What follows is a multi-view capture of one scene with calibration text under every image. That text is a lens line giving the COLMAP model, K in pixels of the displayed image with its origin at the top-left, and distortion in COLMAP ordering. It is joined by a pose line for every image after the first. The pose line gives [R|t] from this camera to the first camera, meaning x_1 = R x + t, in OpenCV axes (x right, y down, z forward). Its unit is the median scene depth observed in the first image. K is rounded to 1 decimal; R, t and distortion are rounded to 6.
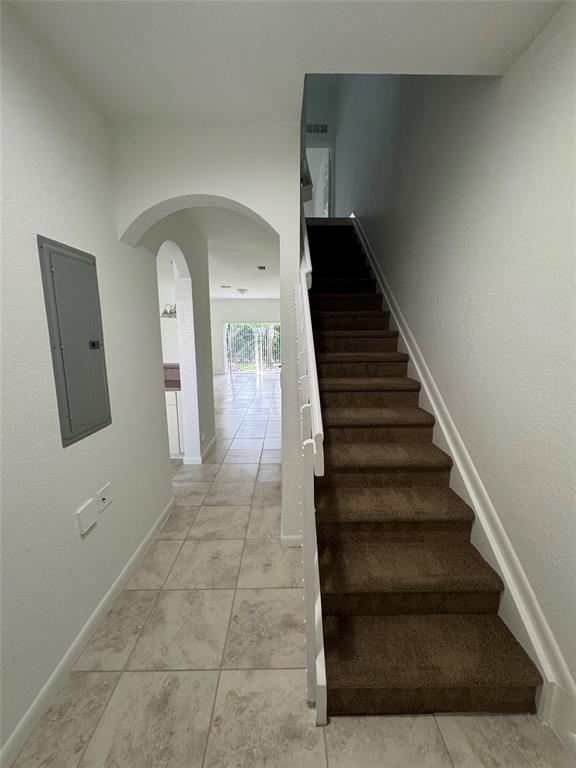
lens RADIAL K [[306.9, 0, 288.0], [0, 306.9, 384.0], [0, 0, 1]] dist [-0.000433, -0.000358]
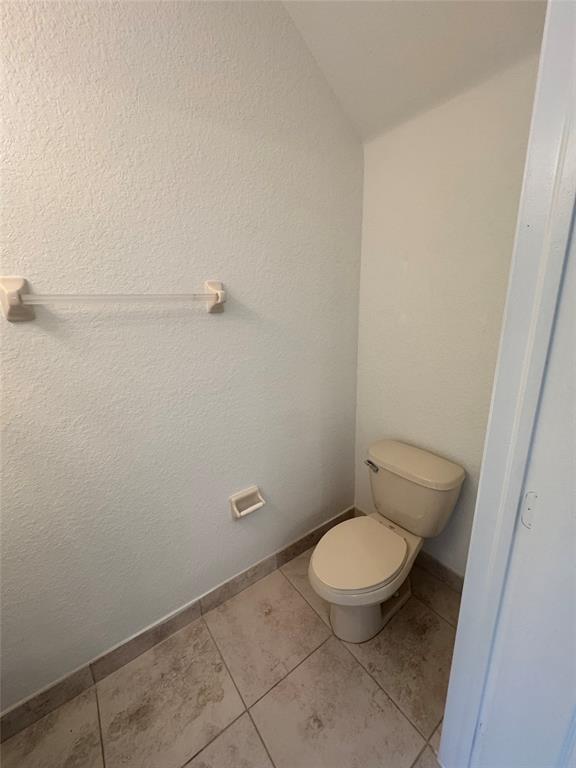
lens RADIAL K [[306.9, 0, 288.0], [0, 306.9, 384.0], [0, 0, 1]] dist [-0.000433, -0.000358]
pose [[-0.808335, 0.195992, -0.555141, -0.026693], [-0.049529, 0.916976, 0.395856, -0.202367], [0.586635, 0.347480, -0.731517, 1.471690]]
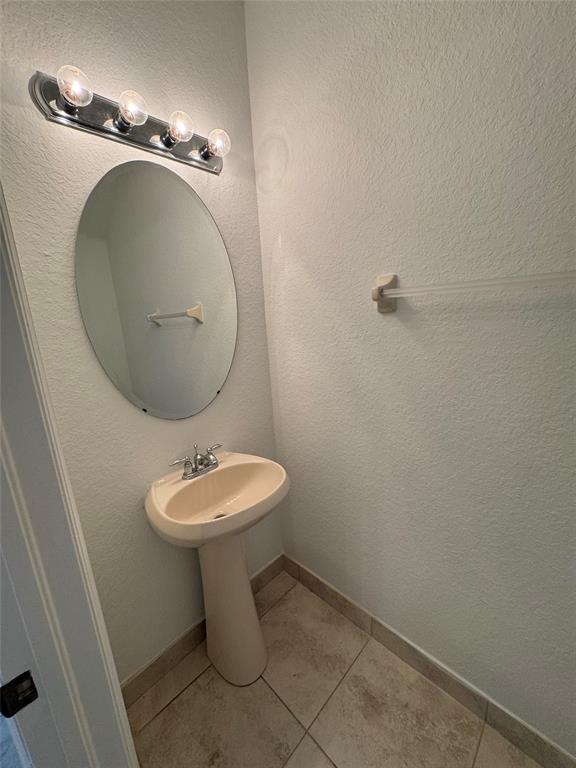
lens RADIAL K [[306.9, 0, 288.0], [0, 306.9, 384.0], [0, 0, 1]] dist [-0.000433, -0.000358]
pose [[-0.702159, -0.096372, 0.705468, -0.292966], [0.186077, 0.931529, 0.312457, -0.163070], [-0.687276, 0.350666, -0.636149, 1.349140]]
